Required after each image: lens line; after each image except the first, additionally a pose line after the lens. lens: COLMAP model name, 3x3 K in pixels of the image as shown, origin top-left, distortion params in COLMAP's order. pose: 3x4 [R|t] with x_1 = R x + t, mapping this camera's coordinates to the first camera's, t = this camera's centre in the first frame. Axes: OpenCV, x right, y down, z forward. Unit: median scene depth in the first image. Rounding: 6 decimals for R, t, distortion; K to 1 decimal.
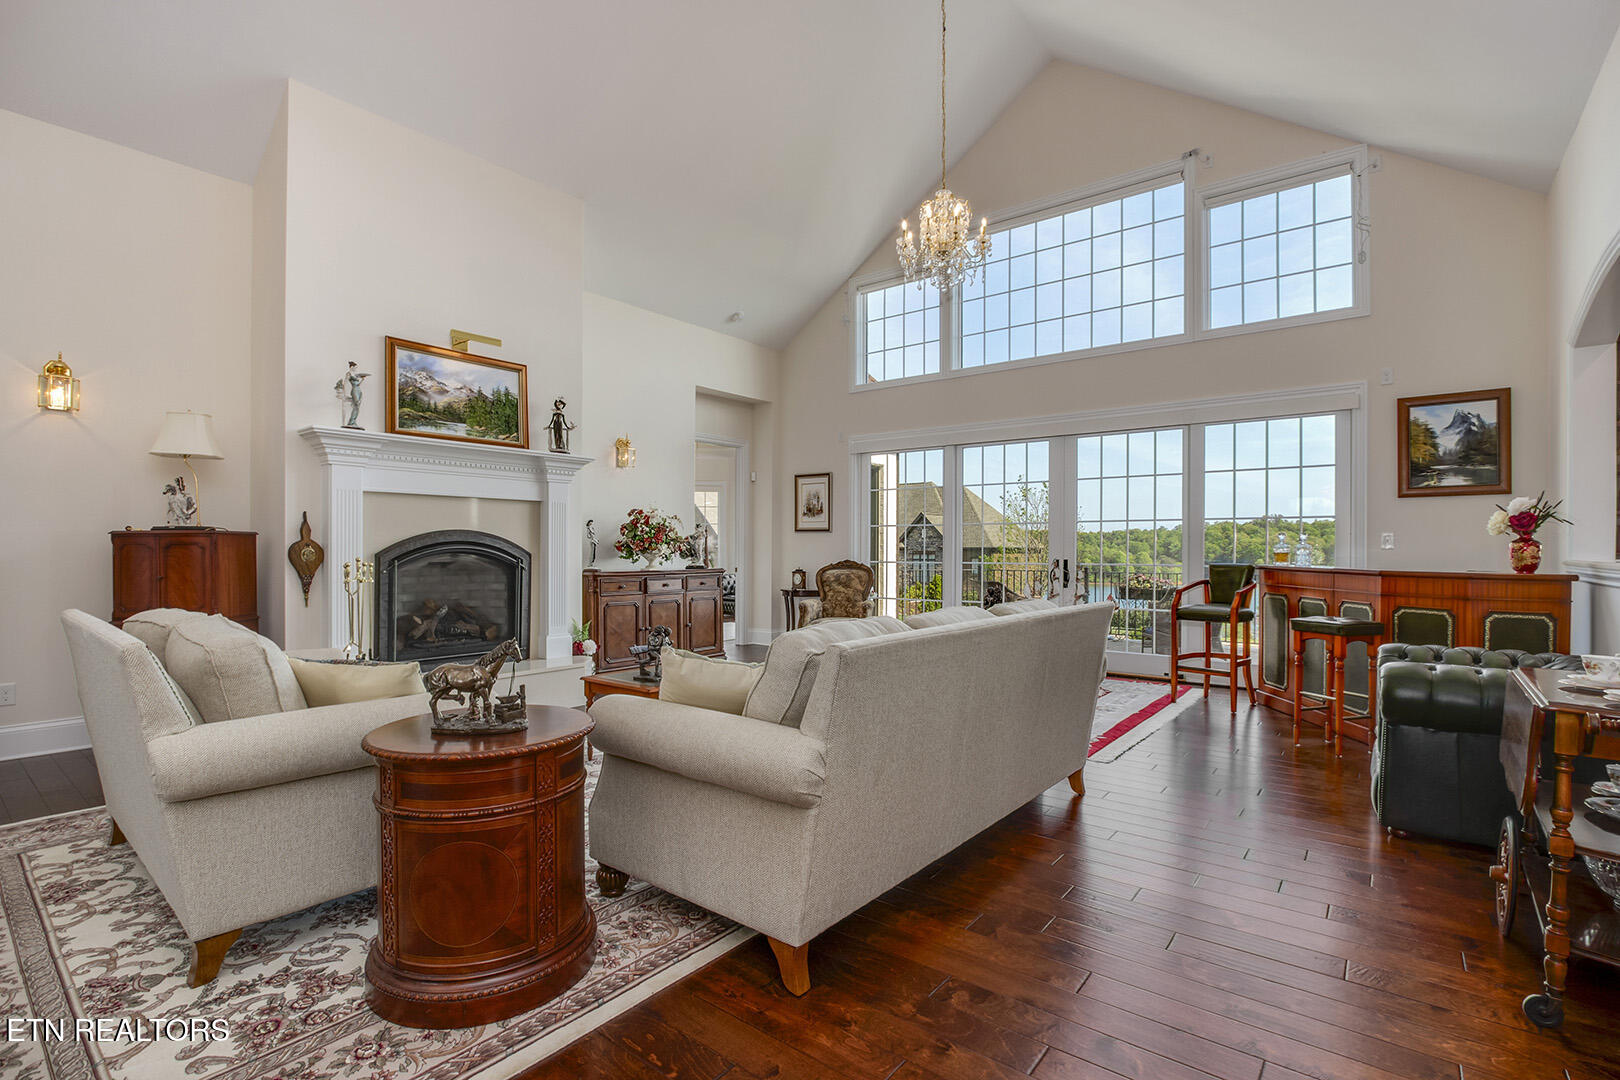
lens RADIAL K [[756.0, 0, 808.9], [0, 756.0, 551.0], [0, 0, 1]] dist [-0.029172, 0.006196]
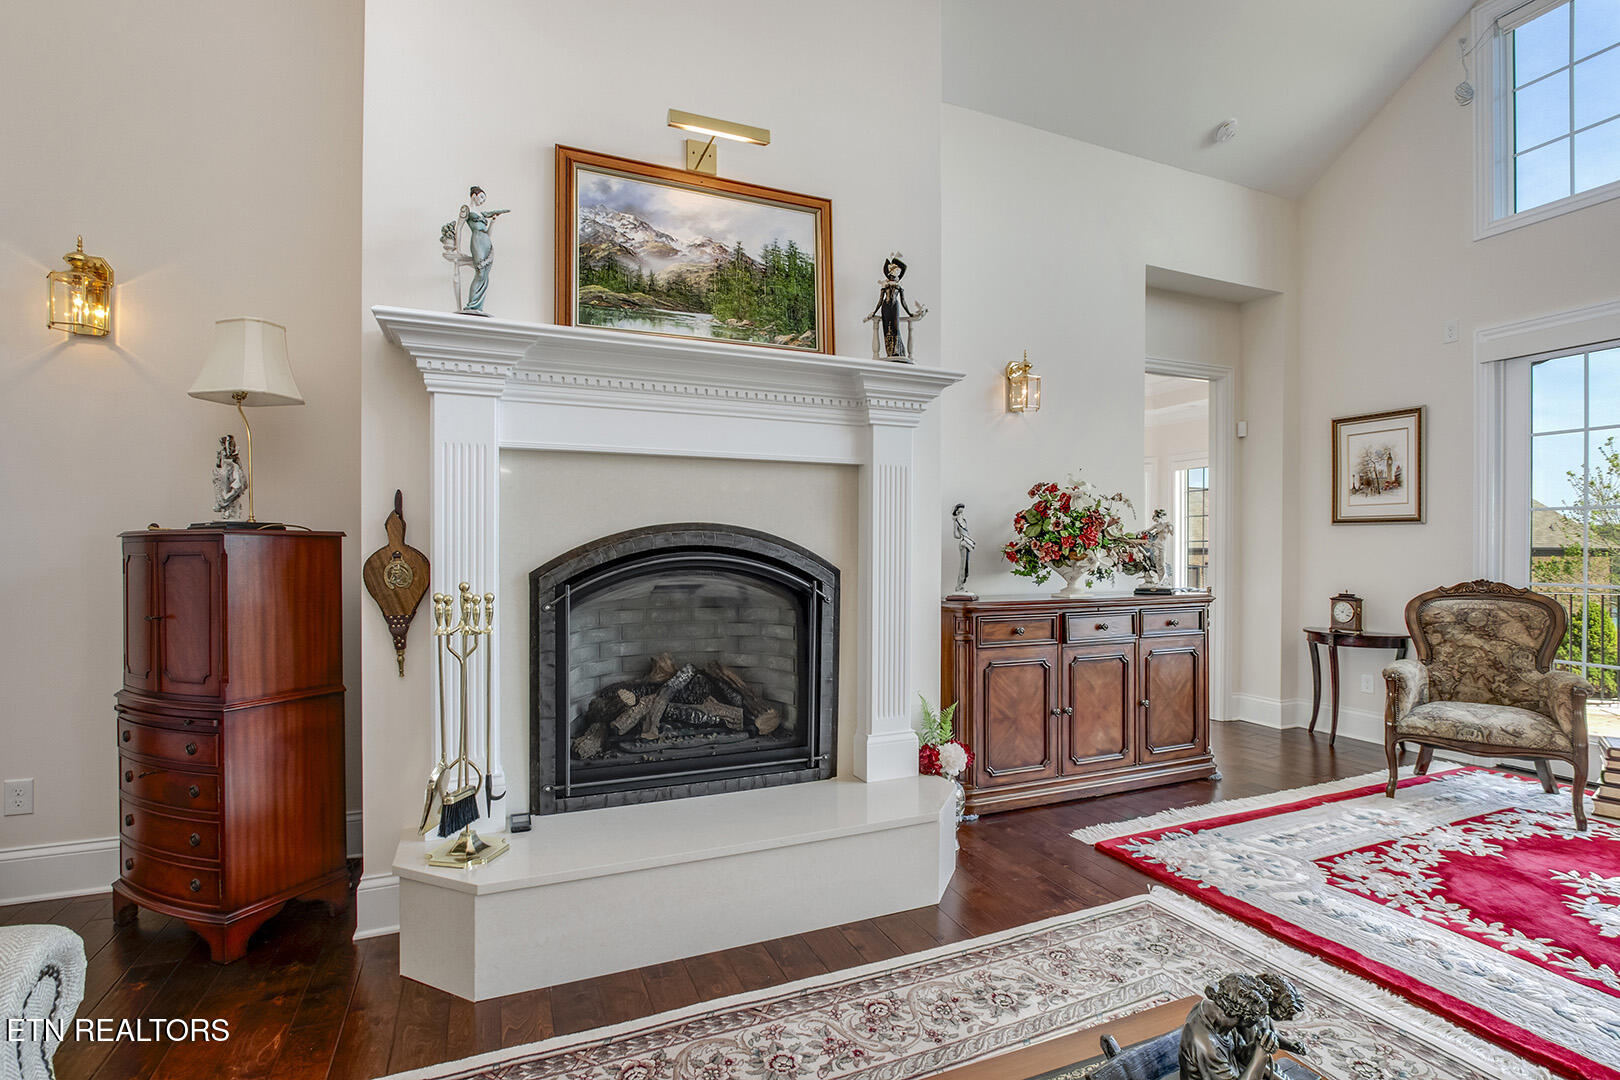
lens RADIAL K [[756.0, 0, 809.9], [0, 756.0, 555.0], [0, 0, 1]] dist [-0.029172, 0.006196]
pose [[0.879147, 0.003608, -0.476536, -0.143428], [-0.000895, 0.999982, 0.005919, -0.009266], [0.476549, -0.004777, 0.879135, 0.538017]]
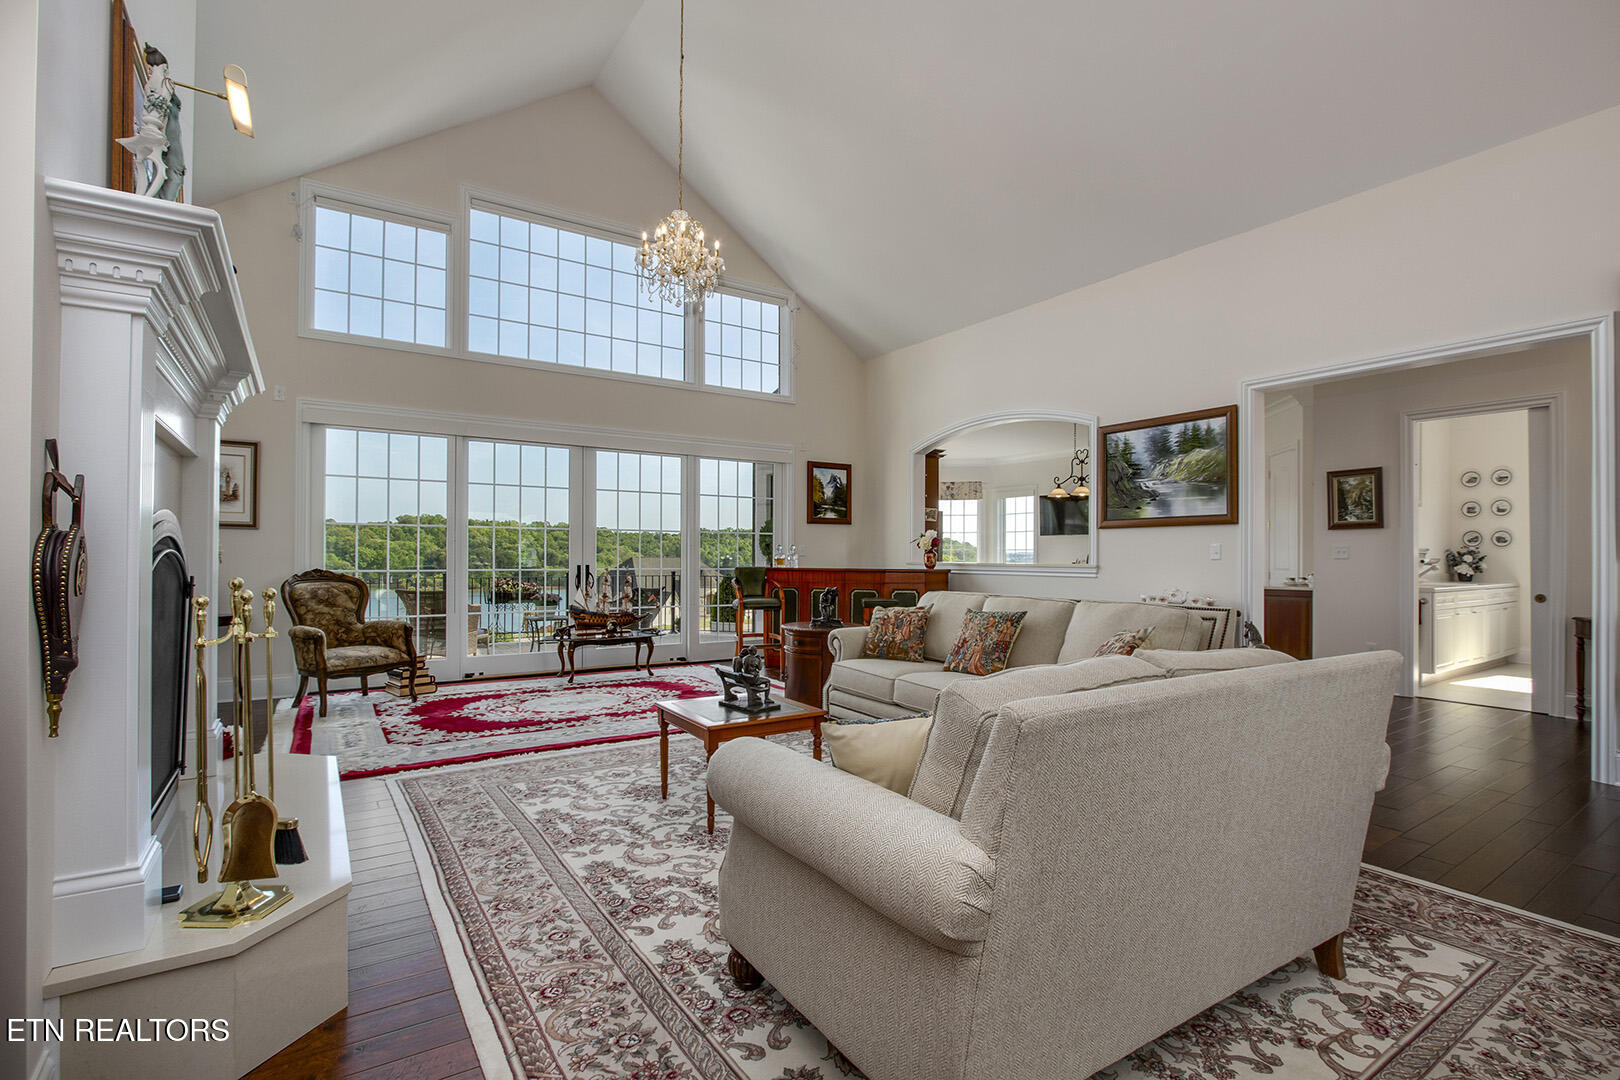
lens RADIAL K [[756.0, 0, 814.6], [0, 756.0, 554.3], [0, 0, 1]] dist [-0.029172, 0.006196]
pose [[0.301666, 0.002186, 0.953411, -0.690871], [-0.002610, 0.999996, -0.001467, -0.003428], [-0.953410, -0.002046, 0.301671, 0.466508]]
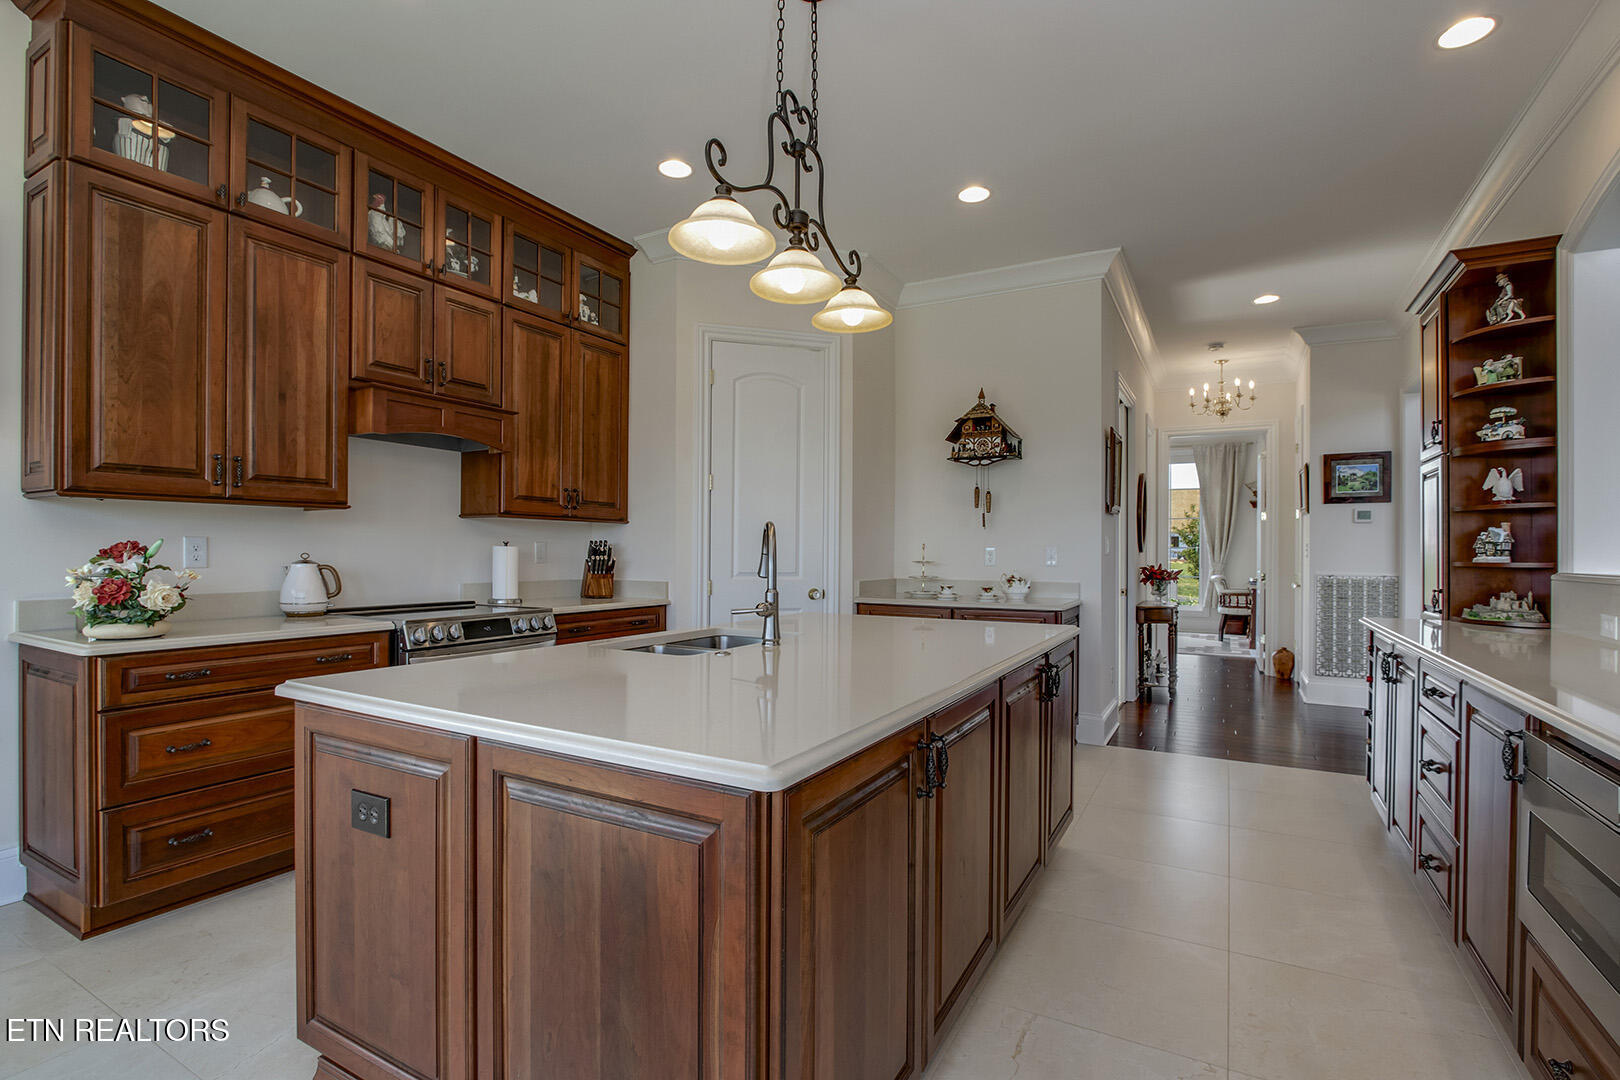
lens RADIAL K [[756.0, 0, 812.3], [0, 756.0, 554.6], [0, 0, 1]] dist [-0.029172, 0.006196]
pose [[-0.986883, -0.007785, -0.161246, 1.095599], [-0.008793, 0.999946, 0.005536, -0.002246], [0.161195, 0.006881, -0.986899, 0.793158]]
